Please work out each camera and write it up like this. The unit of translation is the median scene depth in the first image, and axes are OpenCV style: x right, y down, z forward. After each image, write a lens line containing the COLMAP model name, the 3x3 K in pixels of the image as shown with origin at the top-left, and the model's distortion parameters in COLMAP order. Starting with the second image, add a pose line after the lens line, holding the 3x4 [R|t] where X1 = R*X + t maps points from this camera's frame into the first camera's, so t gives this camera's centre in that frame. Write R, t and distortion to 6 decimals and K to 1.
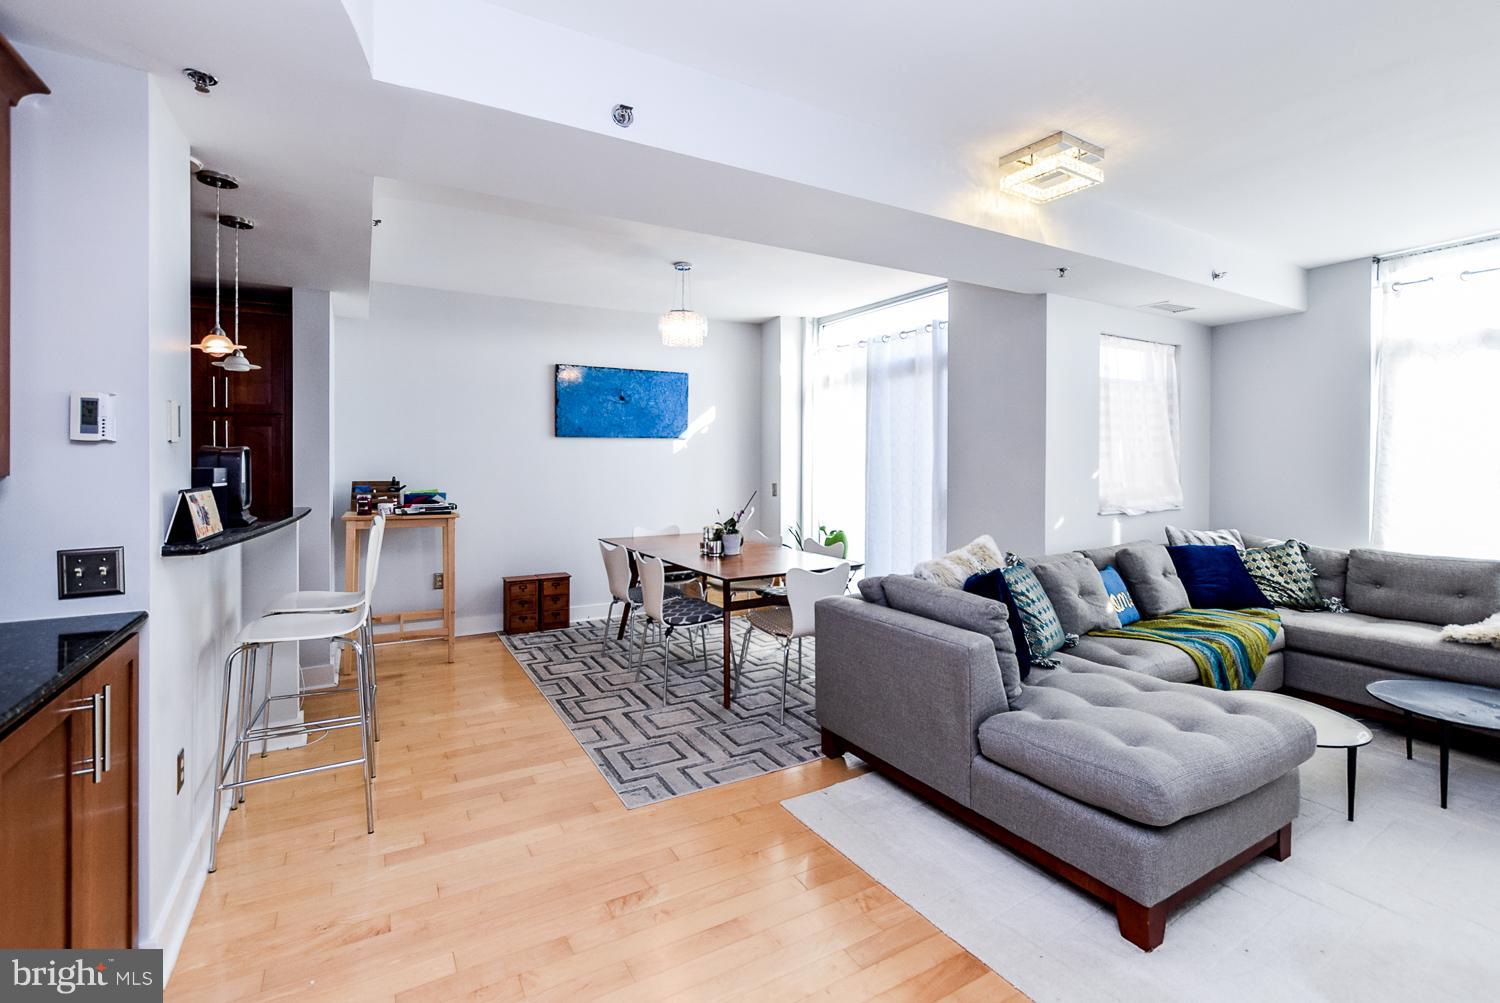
lens RADIAL K [[684.6, 0, 802.2], [0, 684.6, 450.5], [0, 0, 1]] dist [-0.010935, 0.003536]
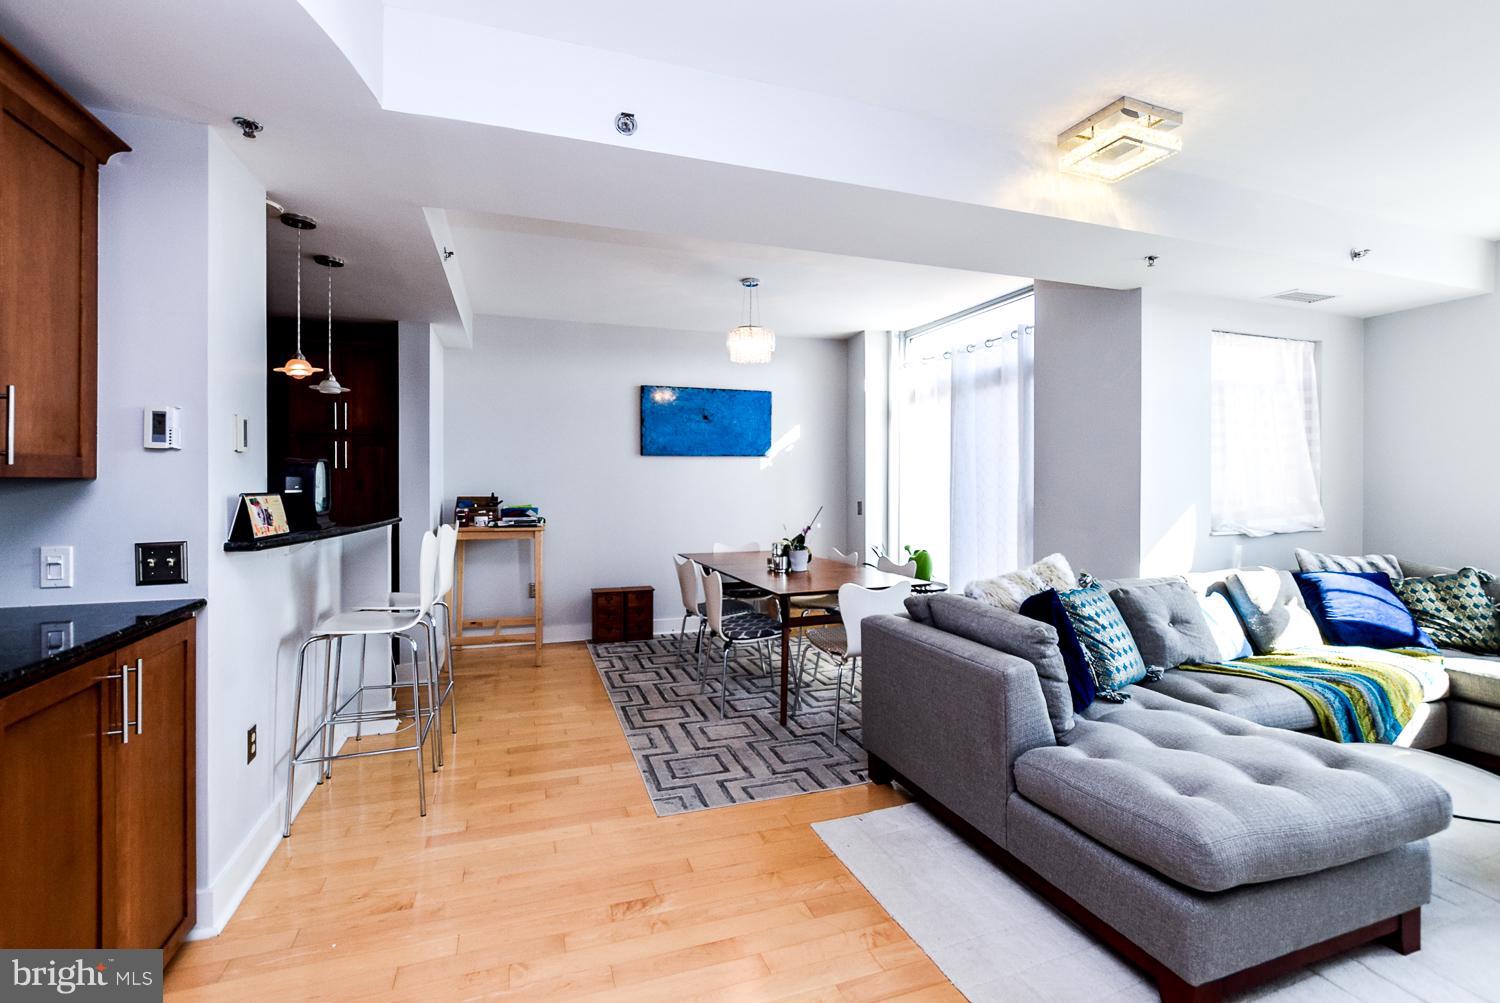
lens RADIAL K [[684.6, 0, 799.7], [0, 684.6, 474.2], [0, 0, 1]] dist [-0.010935, 0.003536]
pose [[0.980092, -0.006585, -0.198435, 0.136380], [0.006189, 0.999977, -0.002612, 0.021822], [0.198448, 0.001332, 0.980111, 0.048232]]
